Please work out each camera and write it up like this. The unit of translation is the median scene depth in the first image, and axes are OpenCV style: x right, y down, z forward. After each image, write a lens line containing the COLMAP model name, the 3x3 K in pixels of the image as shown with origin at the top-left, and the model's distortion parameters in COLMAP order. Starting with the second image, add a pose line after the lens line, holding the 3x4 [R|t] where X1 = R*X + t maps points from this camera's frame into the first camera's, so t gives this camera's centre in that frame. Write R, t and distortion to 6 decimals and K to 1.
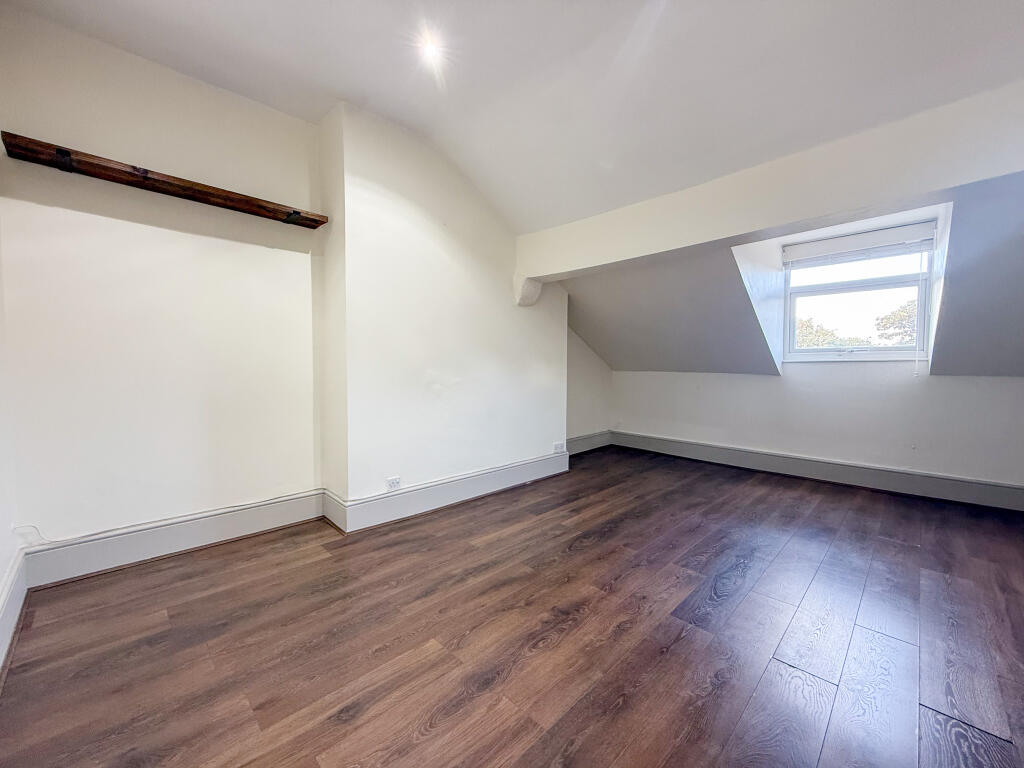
lens RADIAL K [[407.0, 0, 509.4], [0, 407.0, 383.9], [0, 0, 1]] dist [-0.000241, 0.000349]
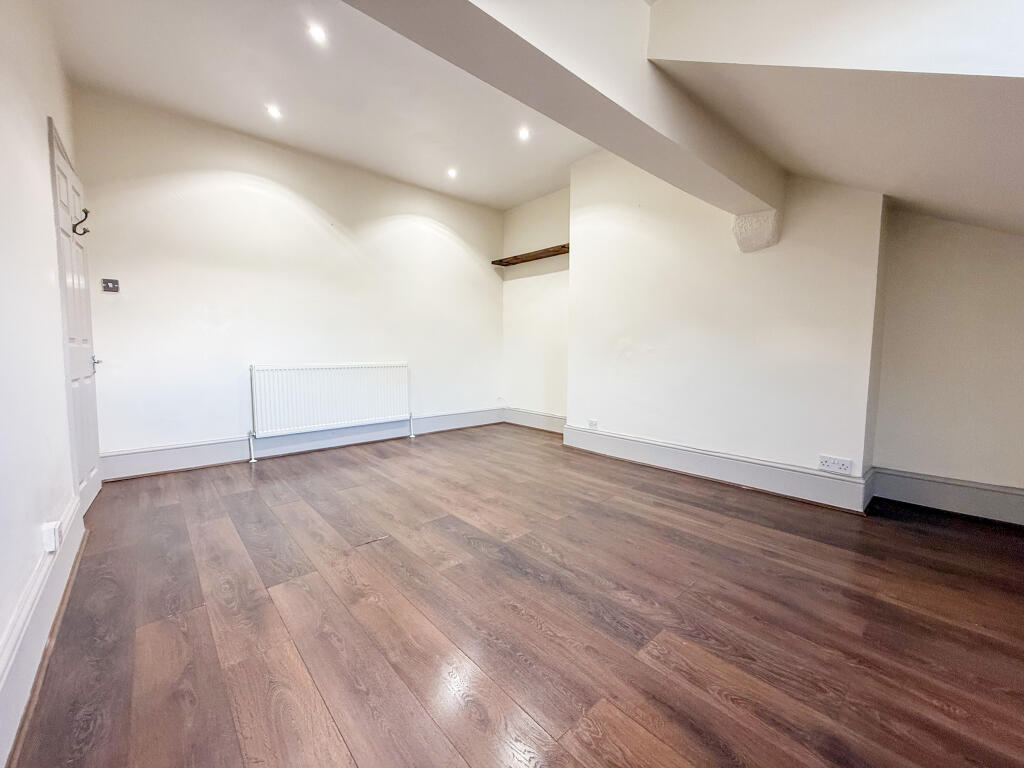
lens RADIAL K [[407.0, 0, 509.4], [0, 407.0, 383.9], [0, 0, 1]] dist [-0.000241, 0.000349]
pose [[-0.050581, 0.074231, -0.995957, 1.177423], [-0.048962, 0.995851, 0.076710, 0.024323], [0.997519, 0.052644, -0.046737, 0.865600]]
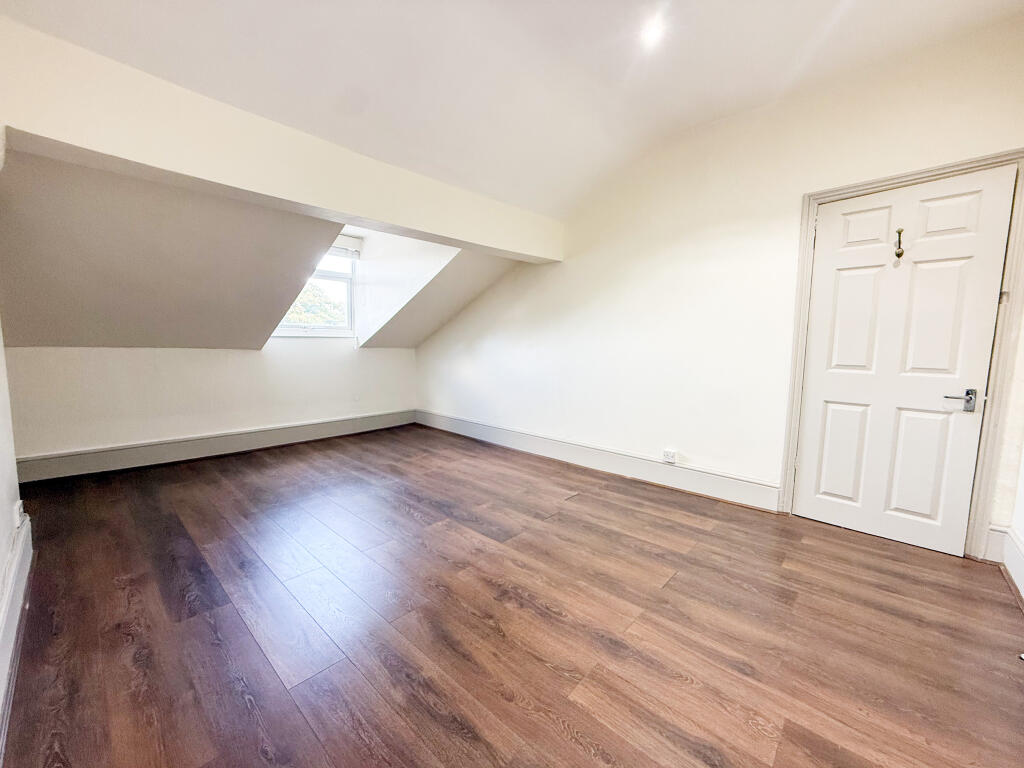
lens RADIAL K [[407.0, 0, 509.4], [0, 407.0, 383.9], [0, 0, 1]] dist [-0.000241, 0.000349]
pose [[-0.043998, -0.103428, 0.993663, -0.573500], [0.030048, 0.994040, 0.104798, -0.040573], [-0.998580, 0.034469, -0.040628, 0.713306]]
